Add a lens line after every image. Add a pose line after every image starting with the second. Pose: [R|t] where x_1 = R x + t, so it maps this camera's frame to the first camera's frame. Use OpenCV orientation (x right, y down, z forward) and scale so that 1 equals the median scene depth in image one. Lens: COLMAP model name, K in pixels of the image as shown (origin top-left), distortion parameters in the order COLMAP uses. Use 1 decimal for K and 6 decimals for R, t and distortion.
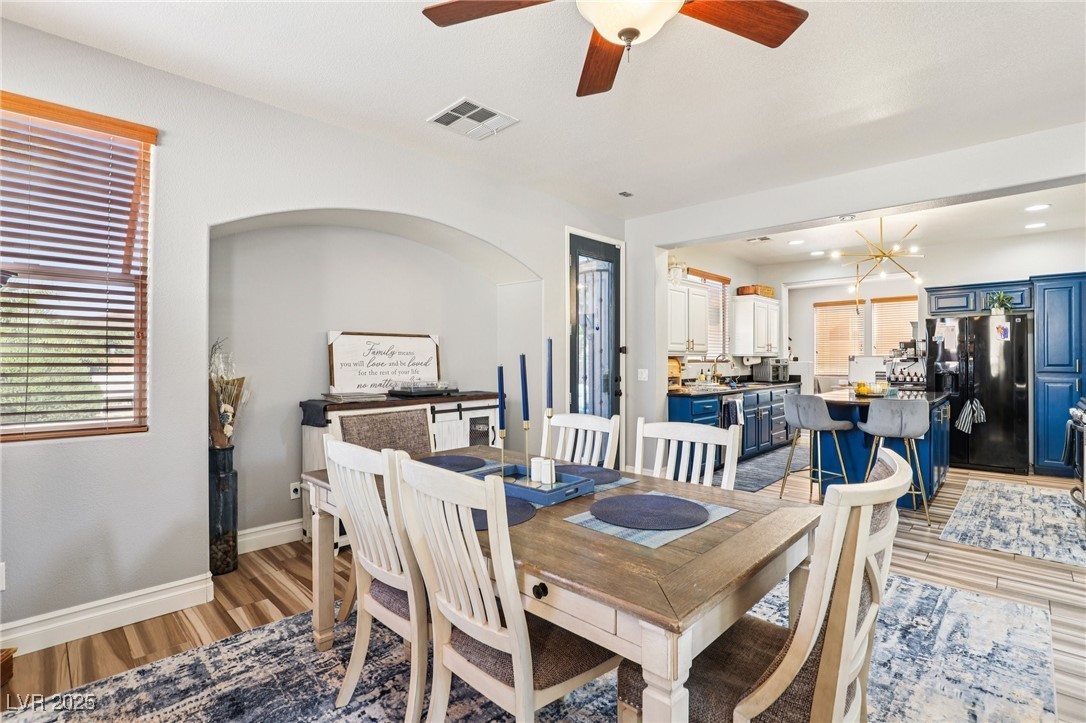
lens RADIAL K [[505.0, 0, 543.1], [0, 505.0, 354.9], [0, 0, 1]] dist [-0.004604, 0.000240]
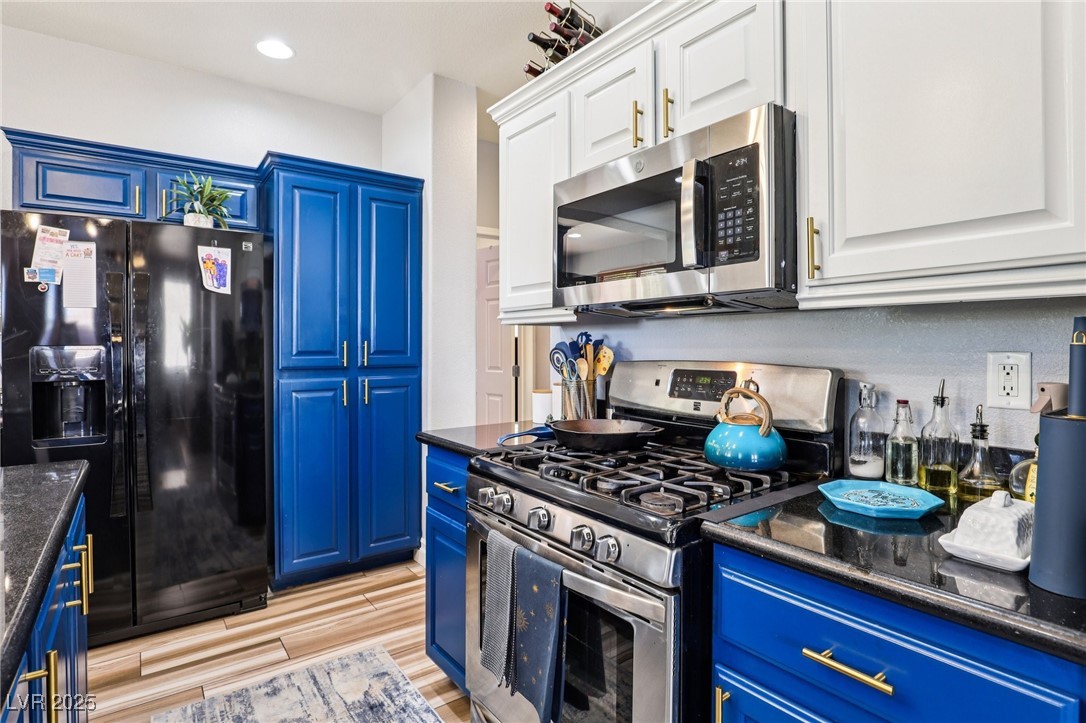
lens RADIAL K [[552.1, 0, 570.0], [0, 552.1, 340.1], [0, 0, 1]] dist [-0.018063, -0.000204]
pose [[0.145792, 0.006814, 0.989292, 0.462092], [-0.005586, 0.999966, -0.006064, 0.009431], [-0.989300, -0.004642, 0.145825, 0.580123]]
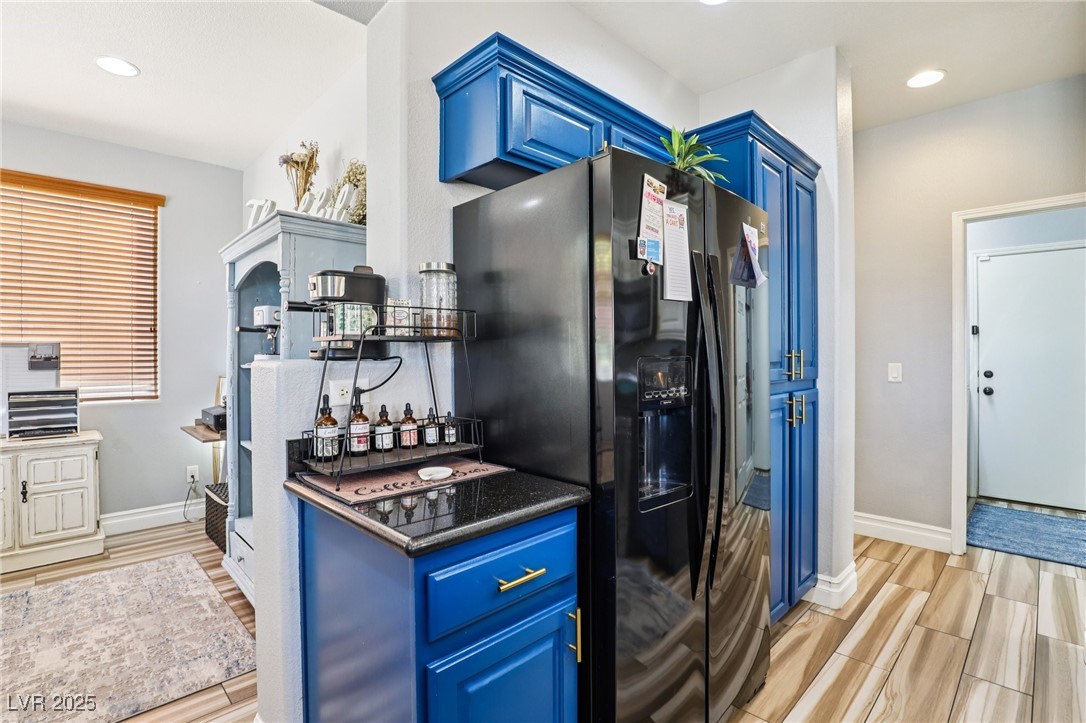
lens RADIAL K [[490.6, 0, 558.3], [0, 490.6, 354.0], [0, 0, 1]] dist [-0.019725, -0.000705]
pose [[0.006318, 0.000130, 0.999980, 0.546543], [-0.002644, 0.999996, -0.000113, 0.011538], [-0.999977, -0.002643, 0.006318, 0.988273]]
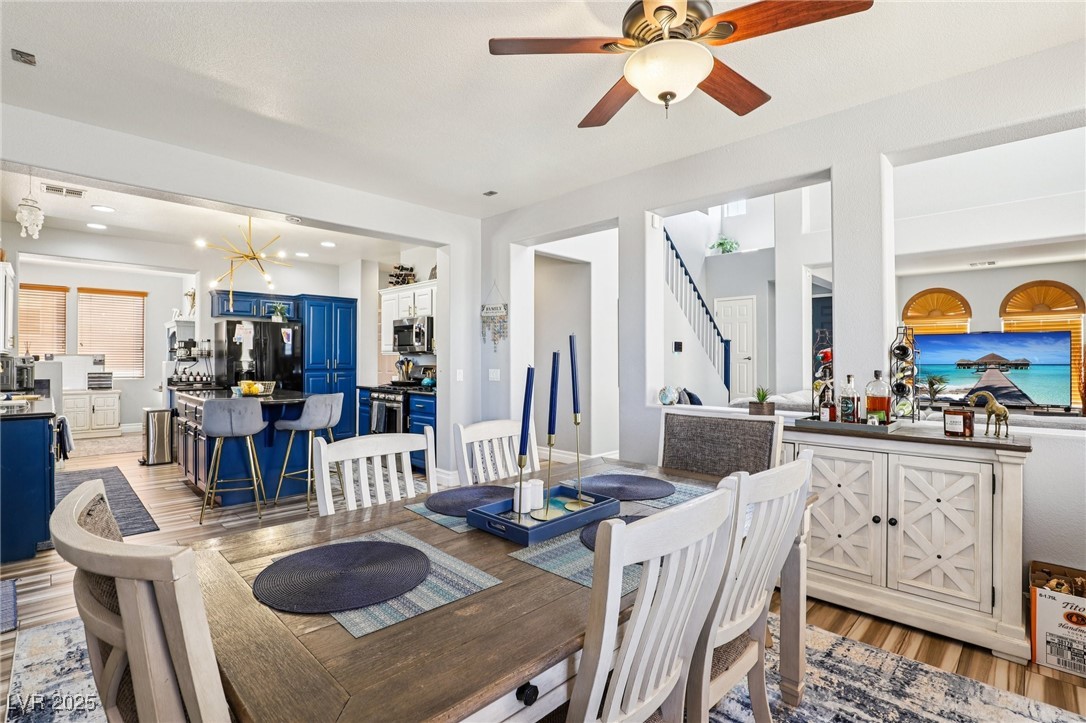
lens RADIAL K [[505.0, 0, 543.1], [0, 505.0, 354.9], [0, 0, 1]] dist [-0.004604, 0.000240]
pose [[0.038557, 0.008036, 0.999224, -0.252309], [-0.008985, 0.999930, -0.007695, 0.002629], [-0.999216, -0.008681, 0.038626, 0.293024]]
